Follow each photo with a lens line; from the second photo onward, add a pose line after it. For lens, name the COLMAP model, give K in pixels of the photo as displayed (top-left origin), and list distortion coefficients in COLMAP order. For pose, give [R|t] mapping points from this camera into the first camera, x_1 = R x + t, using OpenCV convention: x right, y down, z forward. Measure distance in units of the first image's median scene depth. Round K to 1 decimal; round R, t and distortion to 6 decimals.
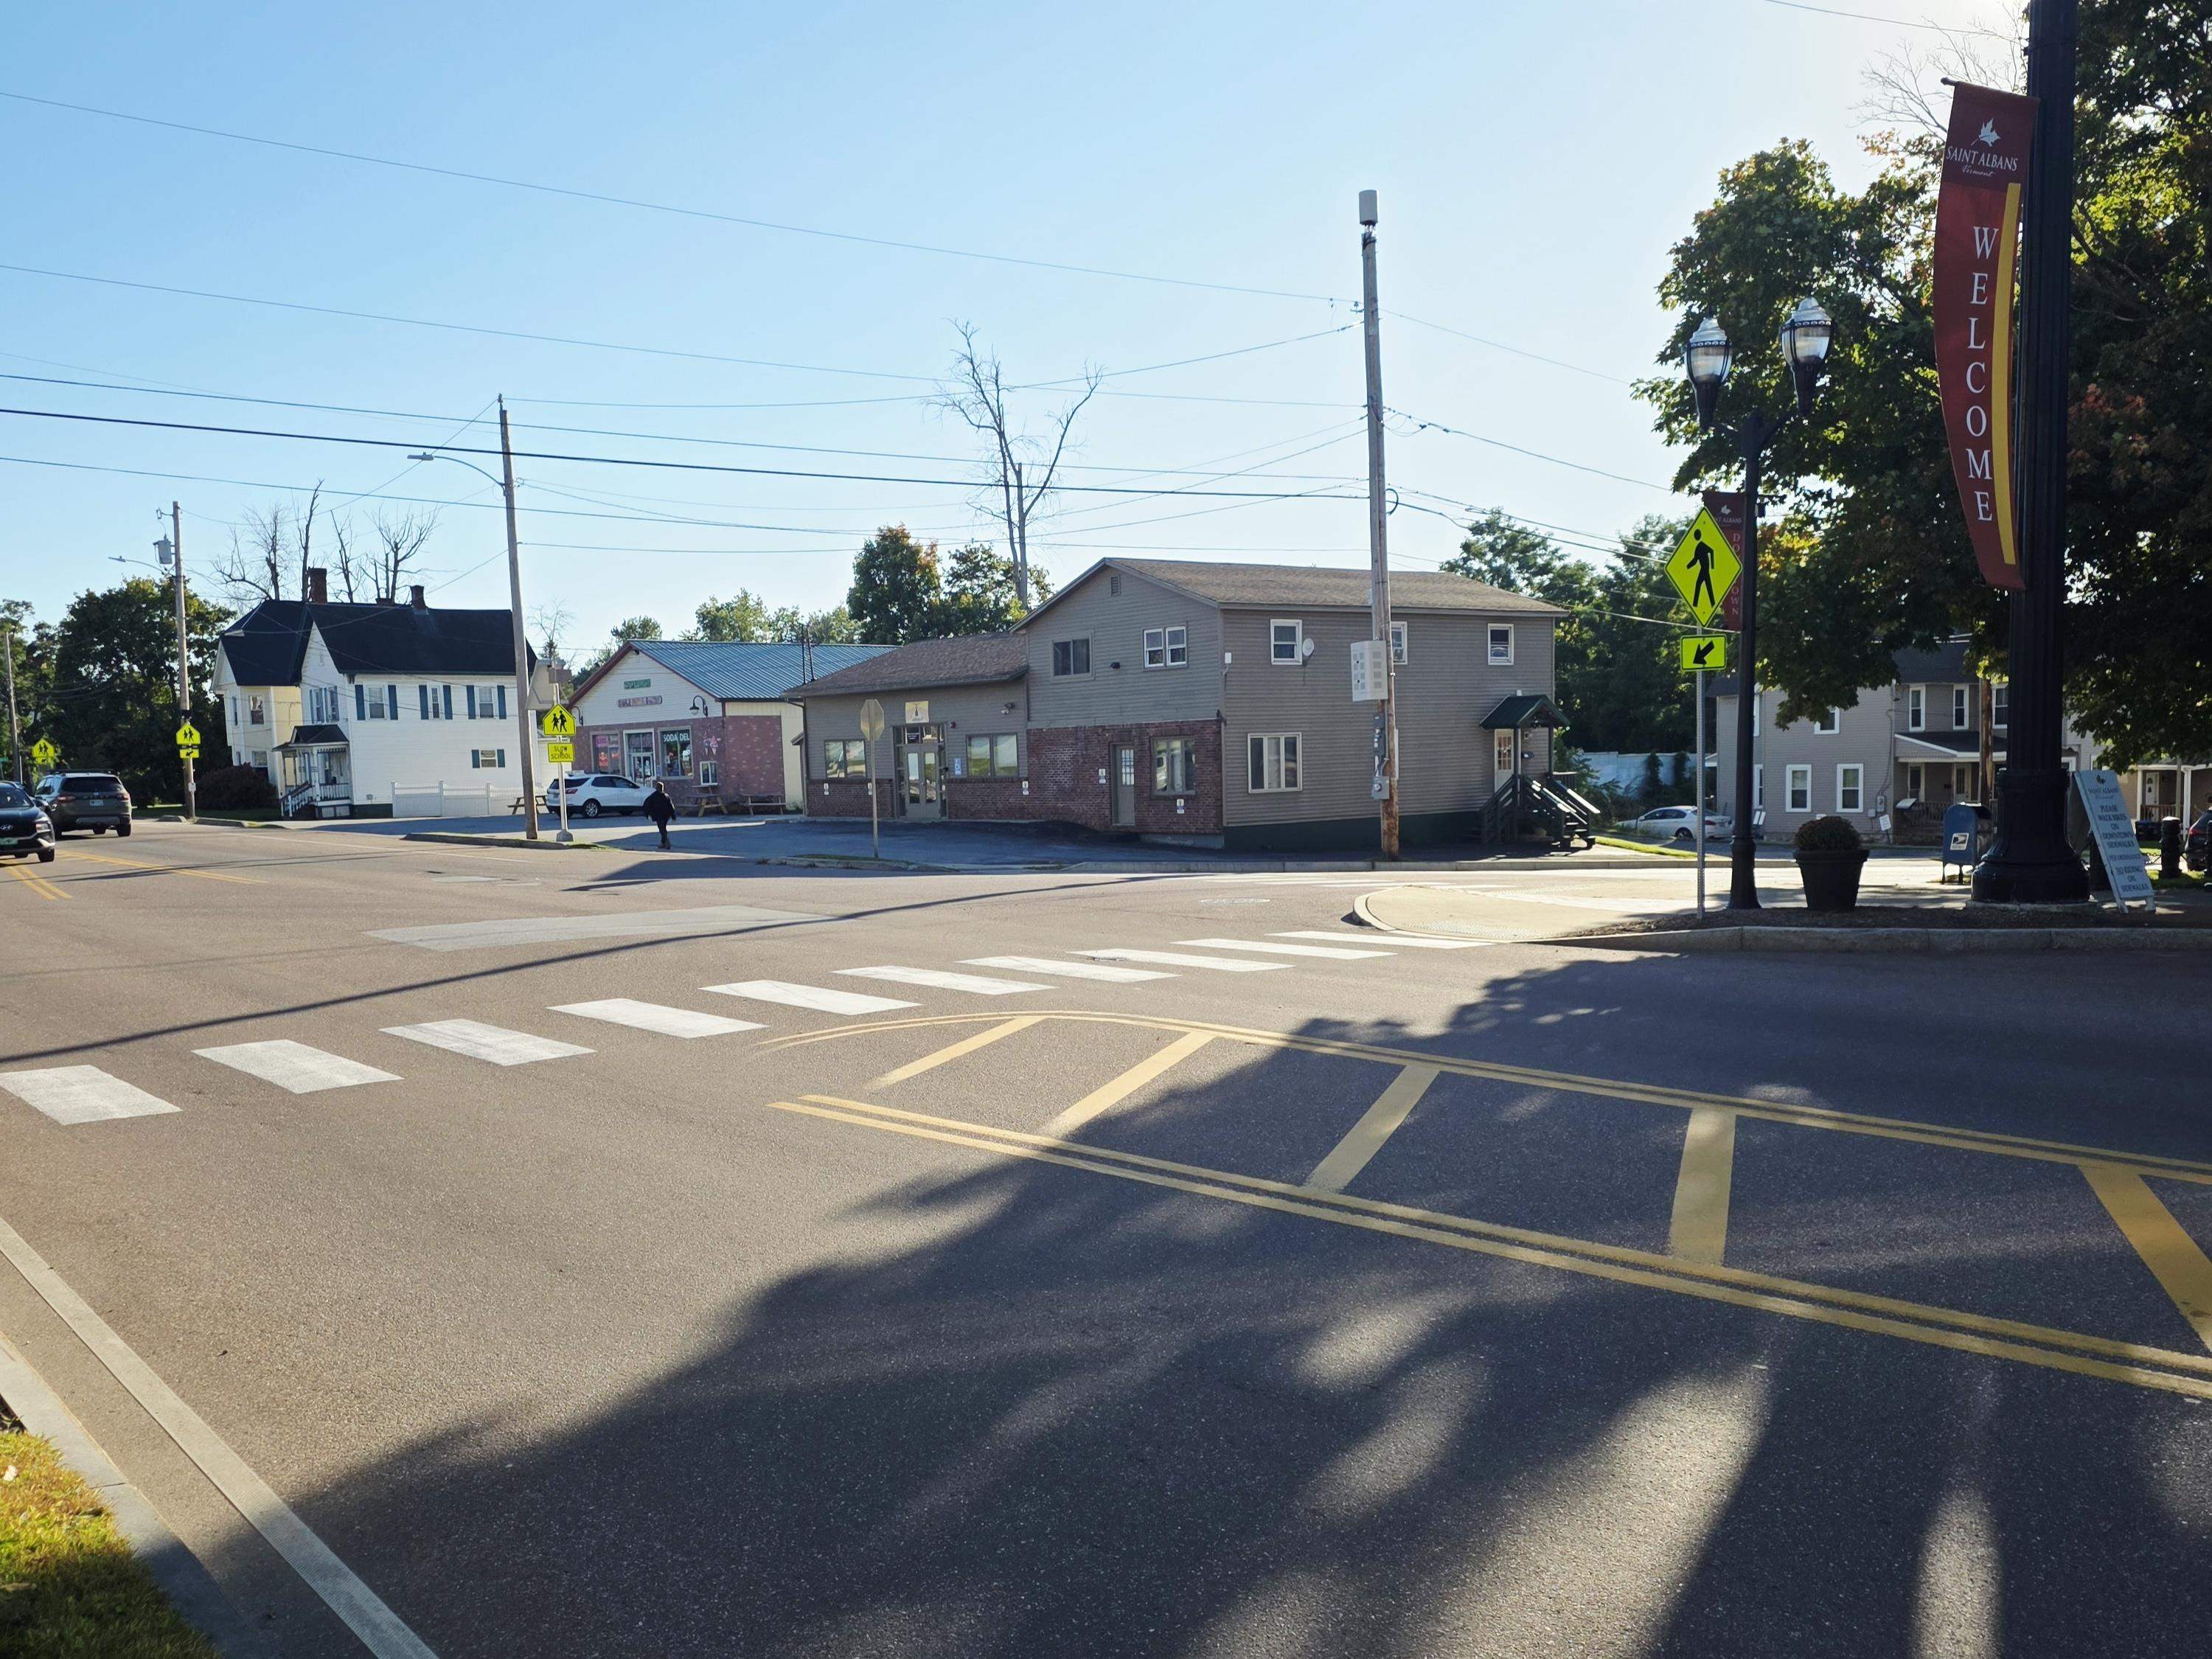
lens RADIAL K [[1977.8, 0, 1109.5], [0, 1977.8, 840.4], [0, 0, 1]] dist [0.055222, -0.070165]
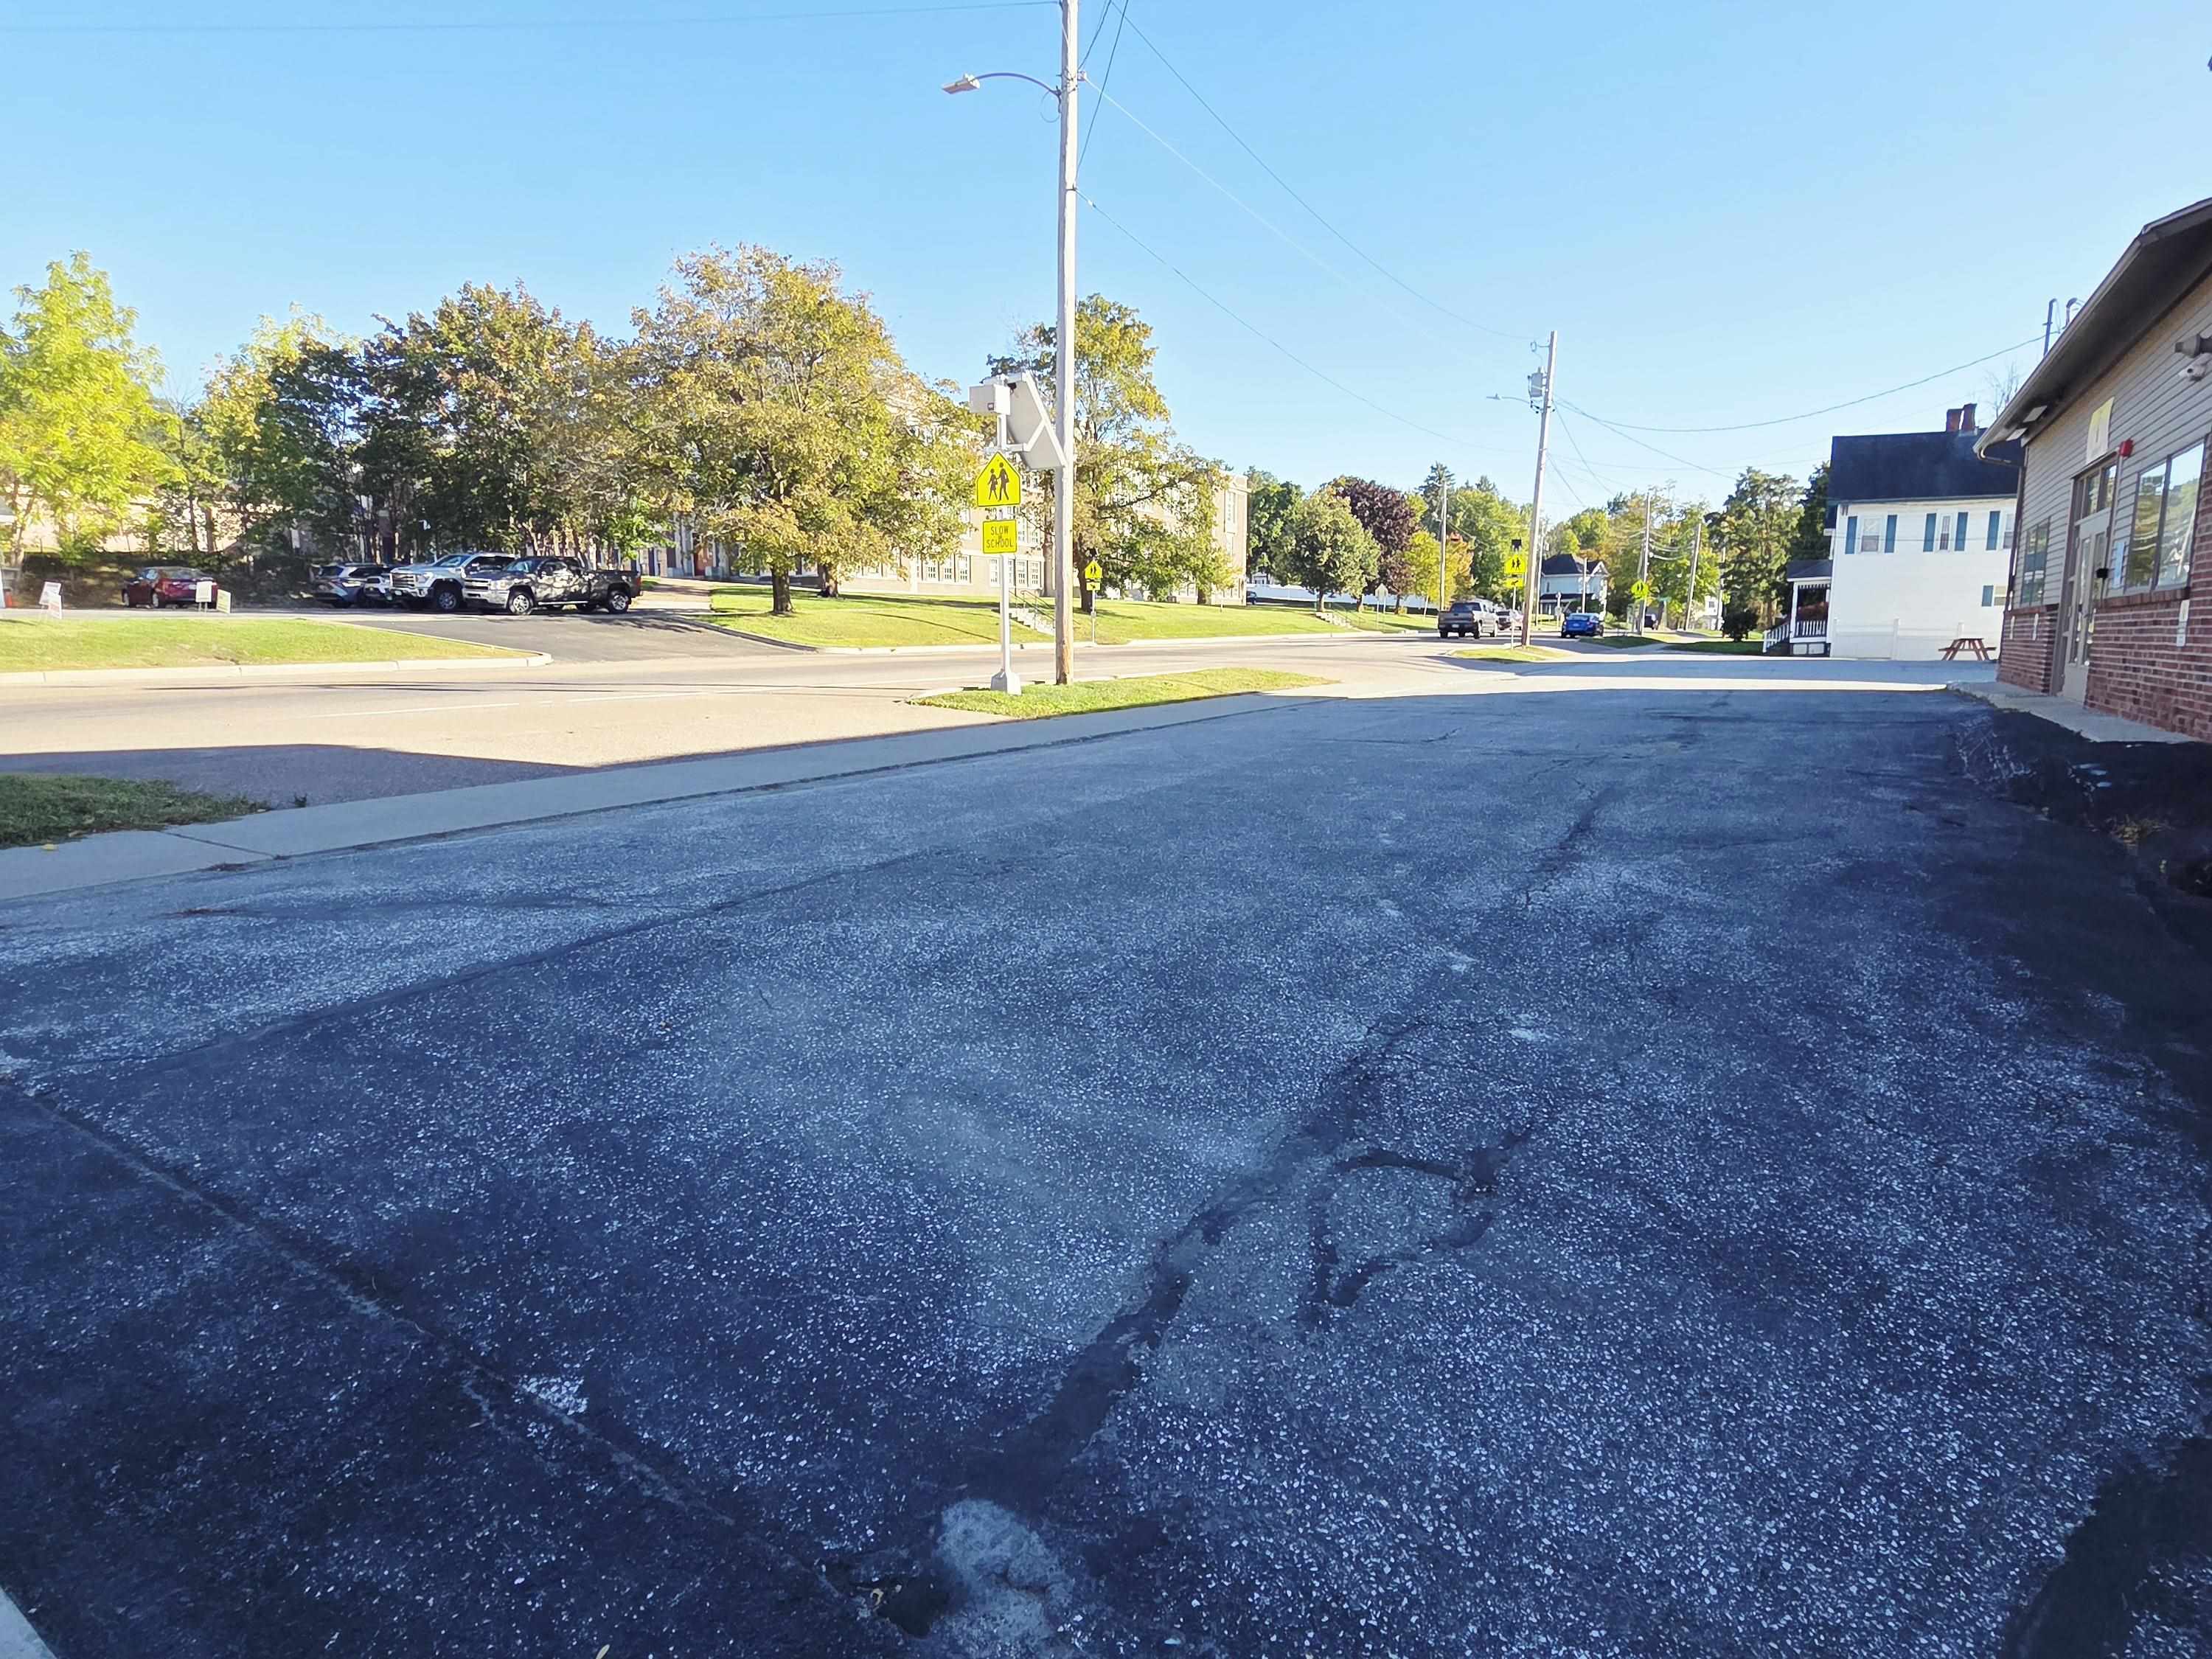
lens RADIAL K [[1217.0, 0, 1135.8], [0, 1217.0, 787.0], [0, 0, 1]] dist [0.008881, -0.001034]
pose [[0.392357, 0.143917, -0.908484, 0.064813], [-0.051309, 0.989570, 0.134603, -0.018953], [0.918381, -0.006199, 0.395649, 0.781548]]
